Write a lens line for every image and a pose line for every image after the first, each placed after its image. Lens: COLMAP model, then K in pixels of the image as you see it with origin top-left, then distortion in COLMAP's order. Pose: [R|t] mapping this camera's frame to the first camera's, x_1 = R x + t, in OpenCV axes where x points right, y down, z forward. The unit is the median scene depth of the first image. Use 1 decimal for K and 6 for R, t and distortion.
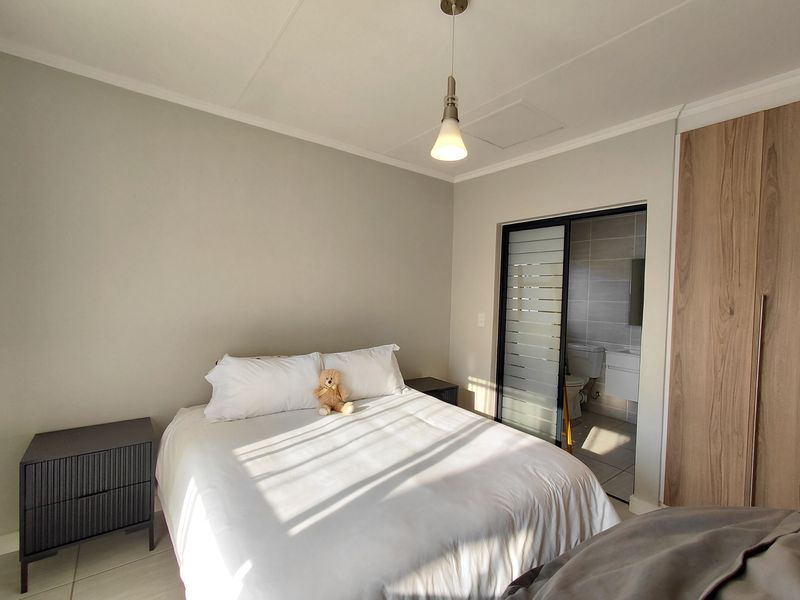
lens RADIAL K [[367.8, 0, 400.0], [0, 367.8, 300.0], [0, 0, 1]] dist [-0.000832, -0.000228]
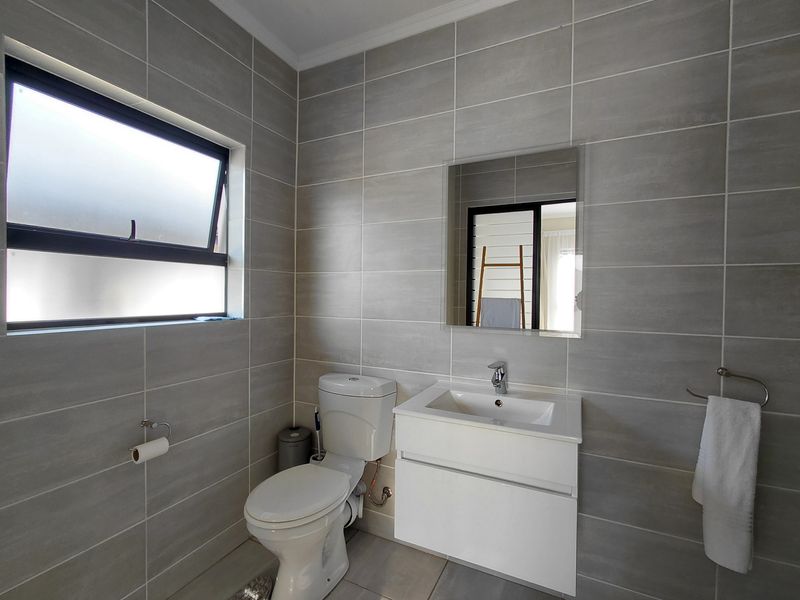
lens RADIAL K [[367.8, 0, 400.0], [0, 367.8, 300.0], [0, 0, 1]] dist [-0.000832, -0.000228]
pose [[0.892597, -0.022401, 0.450298, 0.776426], [0.022022, 0.999739, 0.006081, 0.069918], [-0.450317, 0.004488, 0.892857, 1.301597]]
